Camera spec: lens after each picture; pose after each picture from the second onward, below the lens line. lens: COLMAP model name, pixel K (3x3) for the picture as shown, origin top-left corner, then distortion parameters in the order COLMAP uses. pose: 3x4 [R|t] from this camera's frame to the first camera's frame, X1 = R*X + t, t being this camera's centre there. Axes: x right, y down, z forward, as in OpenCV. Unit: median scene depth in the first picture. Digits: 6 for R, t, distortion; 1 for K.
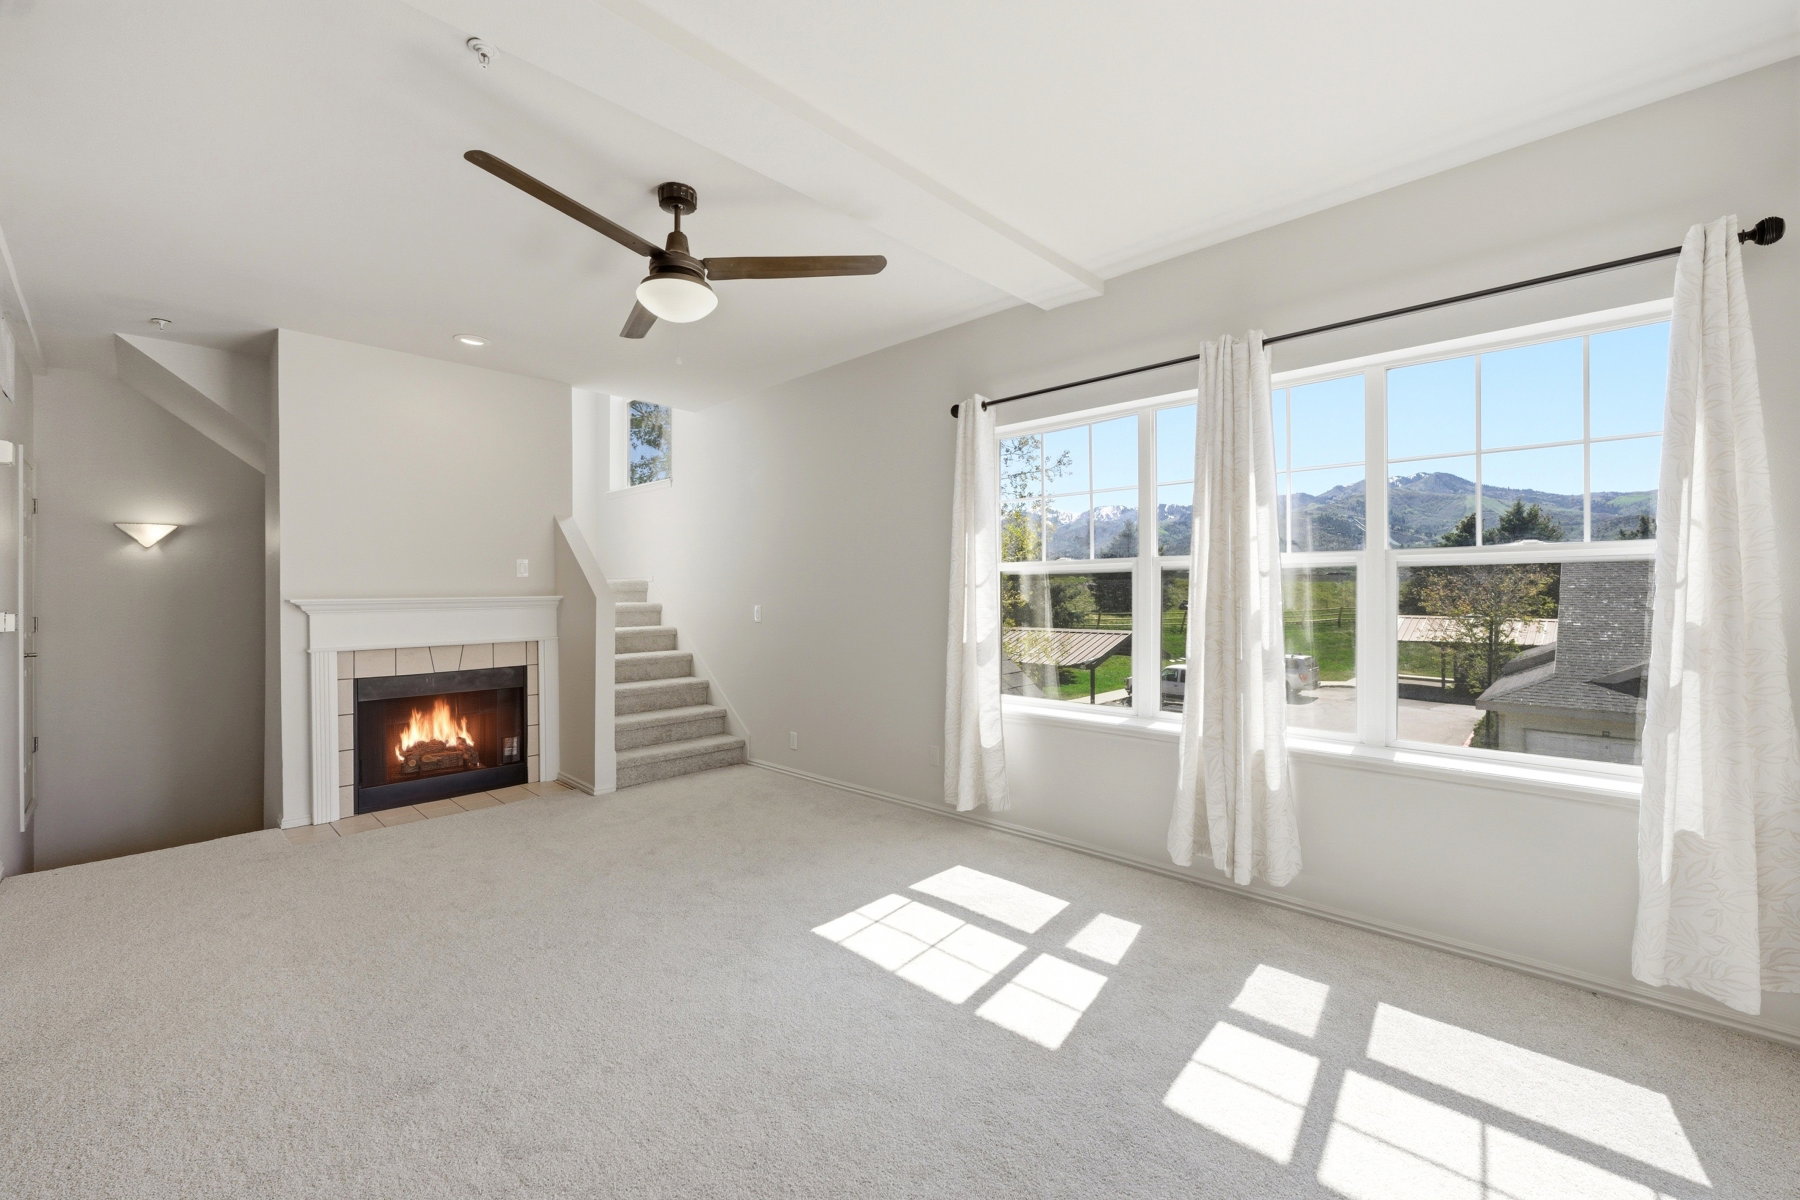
lens RADIAL K [[703.8, 0, 894.6], [0, 703.8, 590.5], [0, 0, 1]] dist [0.003023, -0.000713]
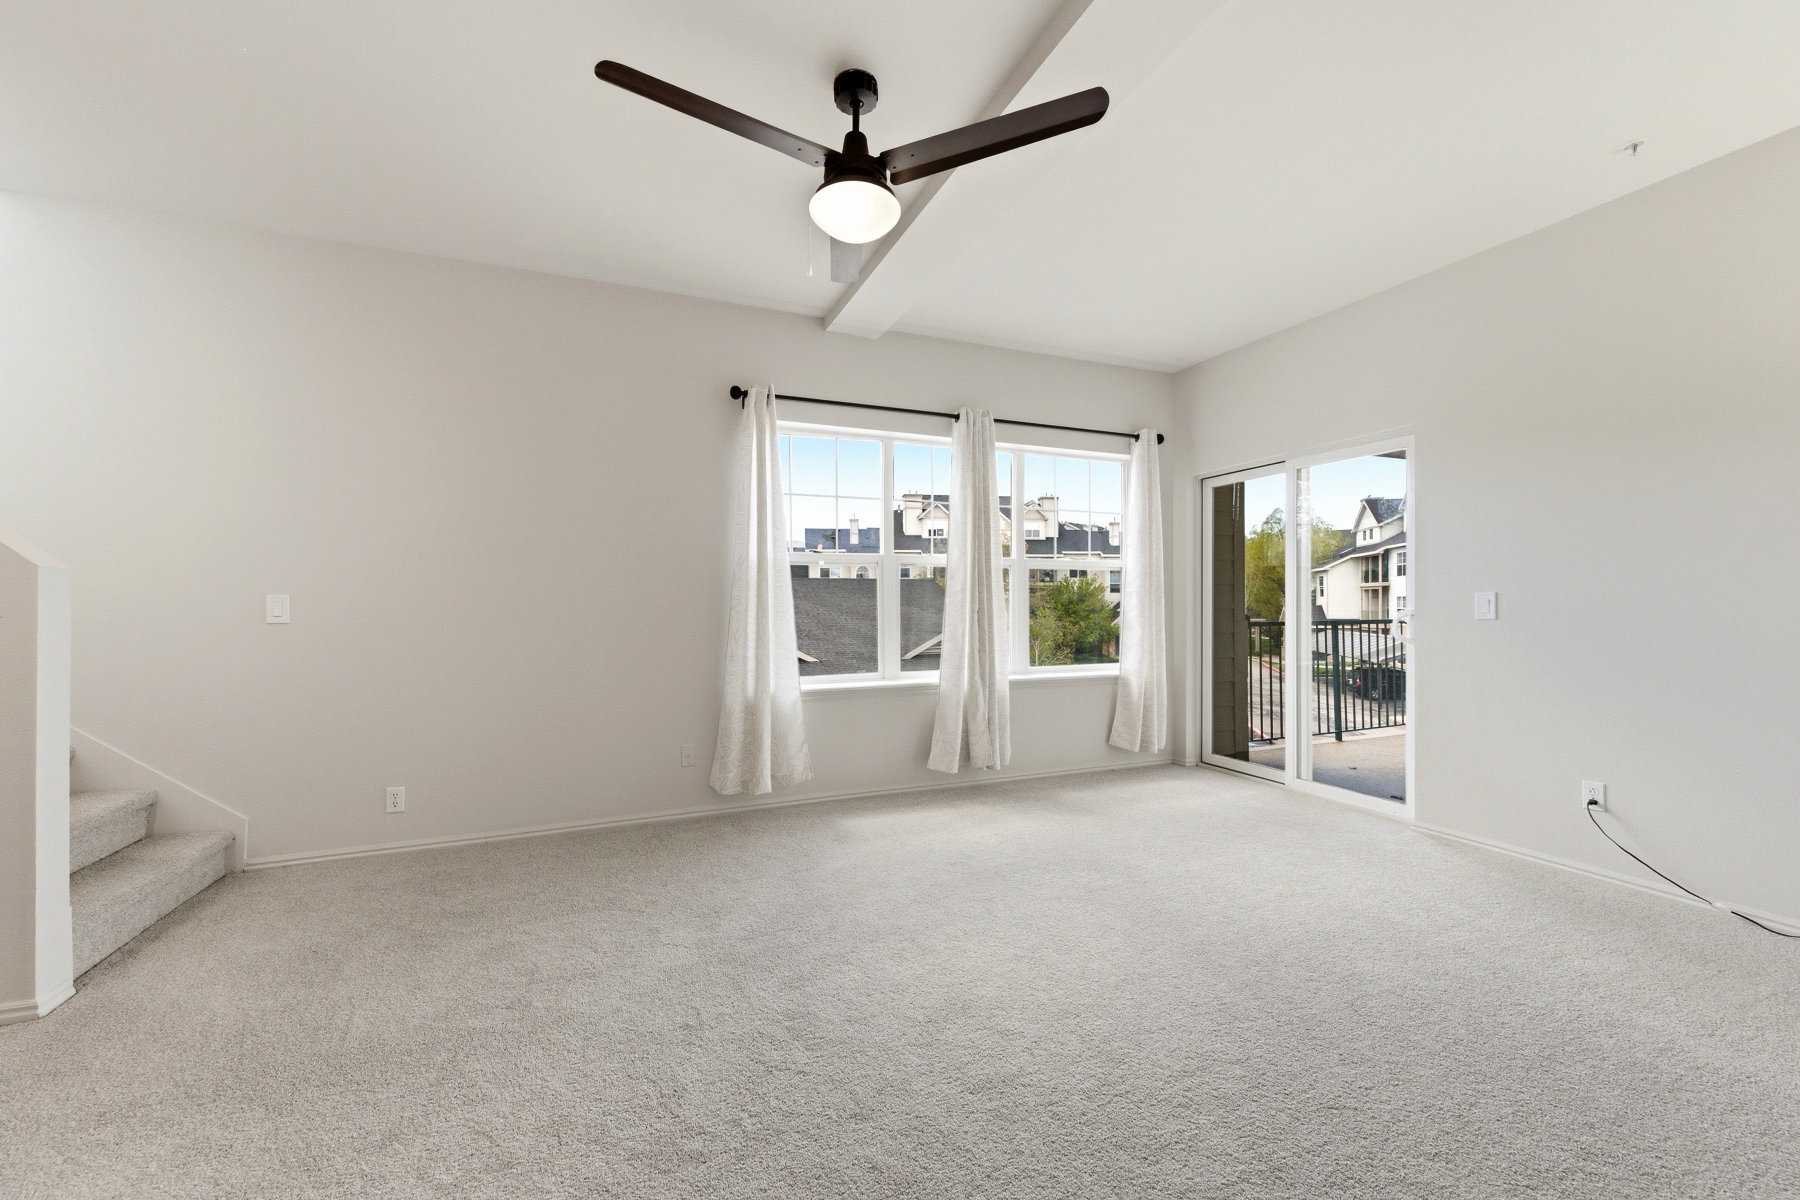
lens RADIAL K [[703.8, 0, 908.3], [0, 703.8, 599.8], [0, 0, 1]] dist [0.003023, -0.000713]
pose [[0.430832, 0.000354, 0.902432, -0.792334], [-0.001890, 0.999998, 0.000510, 0.035553], [-0.902430, -0.001925, 0.430832, 0.415546]]
